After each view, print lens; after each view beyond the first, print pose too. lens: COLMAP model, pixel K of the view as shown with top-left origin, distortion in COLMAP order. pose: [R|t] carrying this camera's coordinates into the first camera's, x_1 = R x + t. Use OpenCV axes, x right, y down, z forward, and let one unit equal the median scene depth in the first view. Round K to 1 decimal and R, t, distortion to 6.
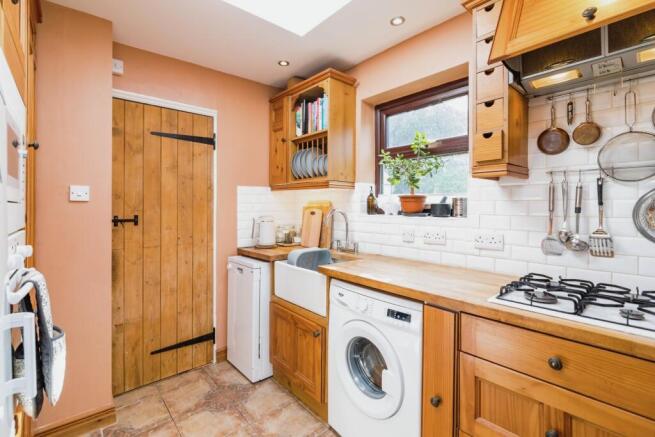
lens RADIAL K [[315.0, 0, 350.0], [0, 315.0, 210.5], [0, 0, 1]] dist [0.002109, -0.000199]
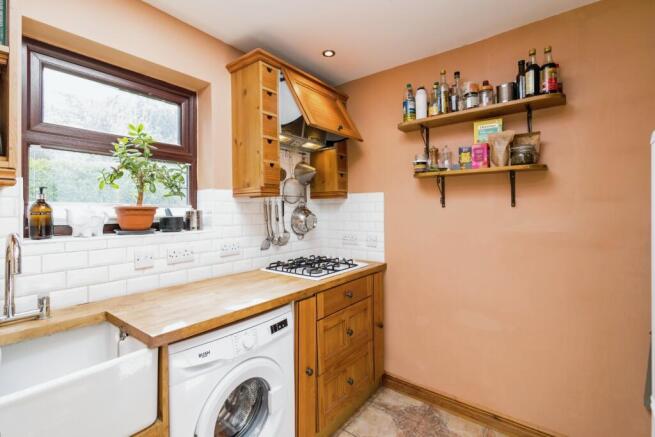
lens RADIAL K [[293.7, 0, 325.7], [0, 293.7, 202.3], [0, 0, 1]] dist [-0.000924, -0.000147]
pose [[-0.149553, 0.021853, 0.988512, -0.623575], [0.012502, 0.999718, -0.020209, -0.041915], [-0.988675, 0.009336, -0.149784, 0.731604]]
